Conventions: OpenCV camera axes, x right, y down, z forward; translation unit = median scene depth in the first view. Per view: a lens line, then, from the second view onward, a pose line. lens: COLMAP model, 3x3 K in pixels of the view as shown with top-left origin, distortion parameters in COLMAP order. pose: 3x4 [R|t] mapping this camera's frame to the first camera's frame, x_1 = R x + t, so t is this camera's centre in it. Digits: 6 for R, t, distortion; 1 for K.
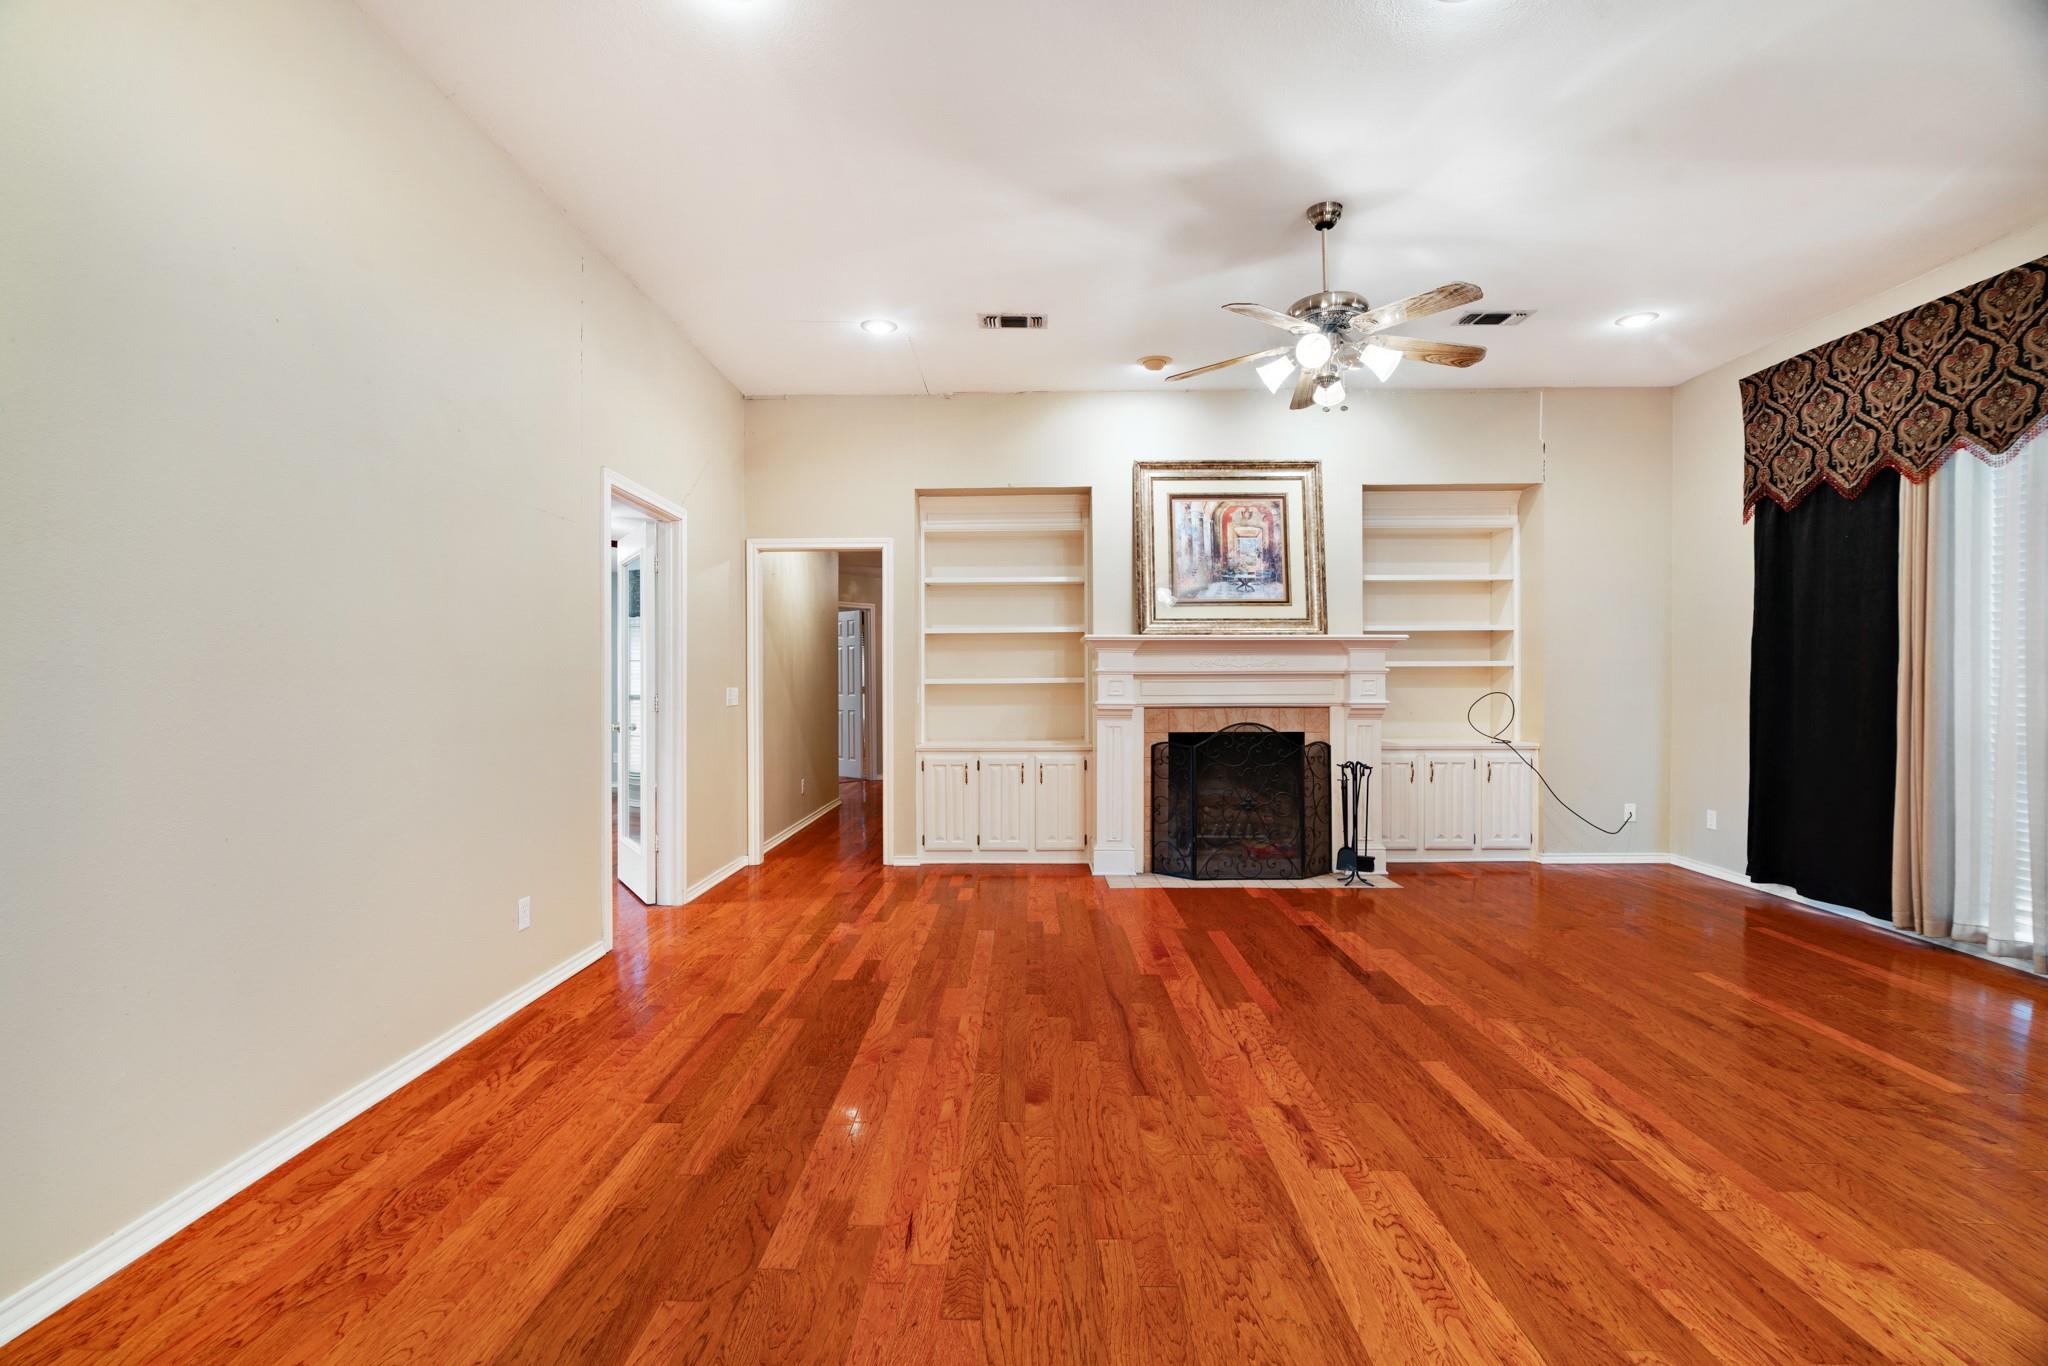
lens RADIAL K [[924.3, 0, 1024.4], [0, 924.3, 702.0], [0, 0, 1]] dist [0.001489, -0.000094]
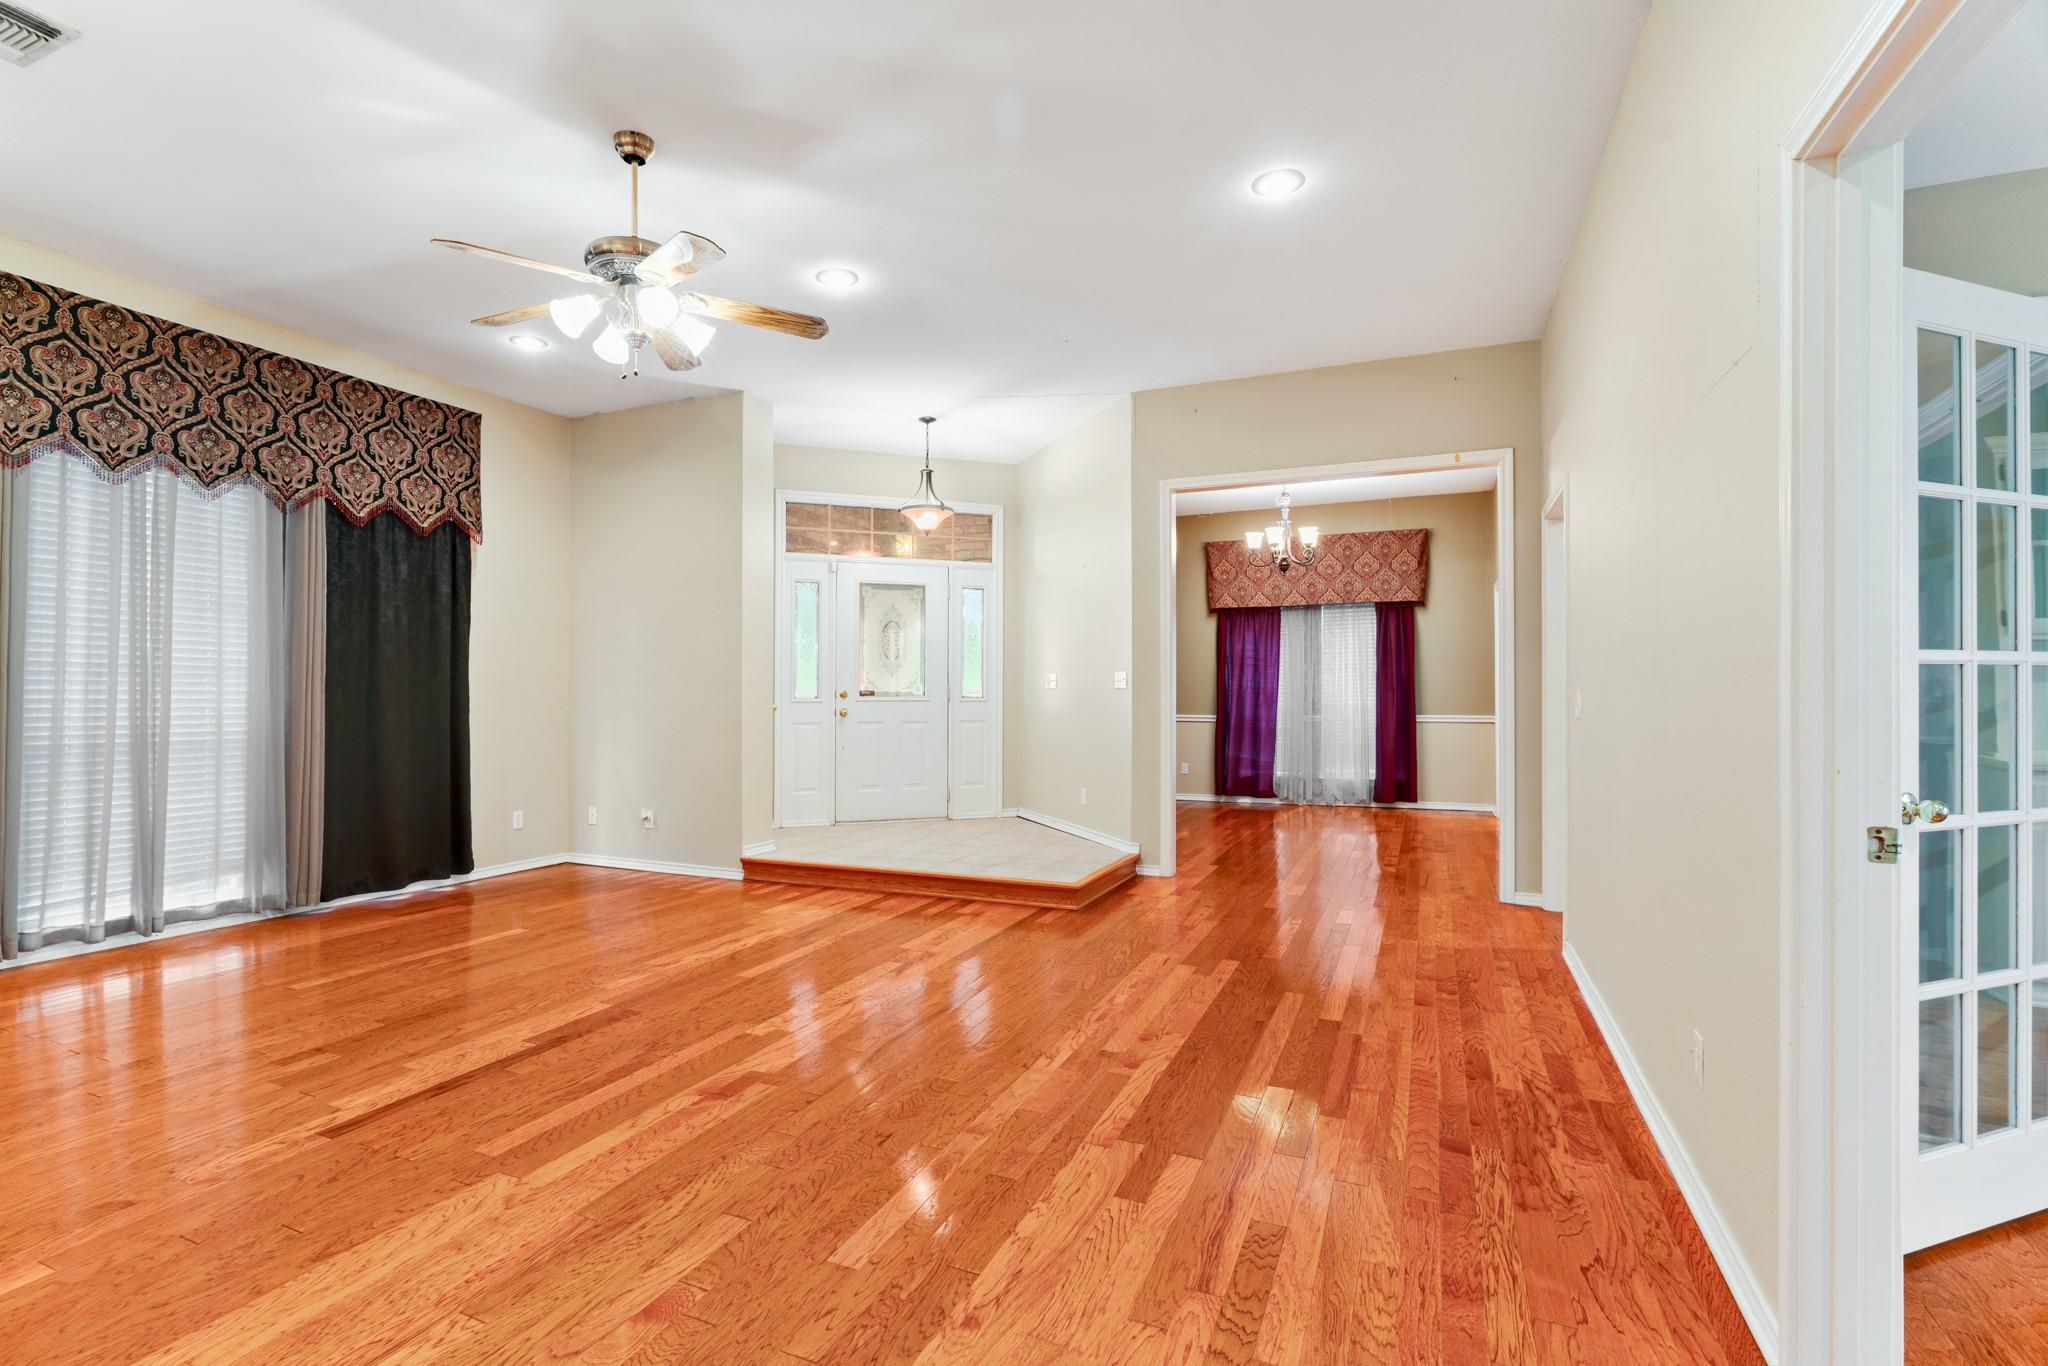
lens RADIAL K [[942.7, 0, 1003.1], [0, 942.7, 683.7], [0, 0, 1]] dist [-0.012424, 0.000625]
pose [[-0.913923, -0.001471, 0.405885, -0.351404], [0.008636, 0.999697, 0.023070, -0.040008], [-0.405796, 0.024589, -0.913633, 1.676376]]
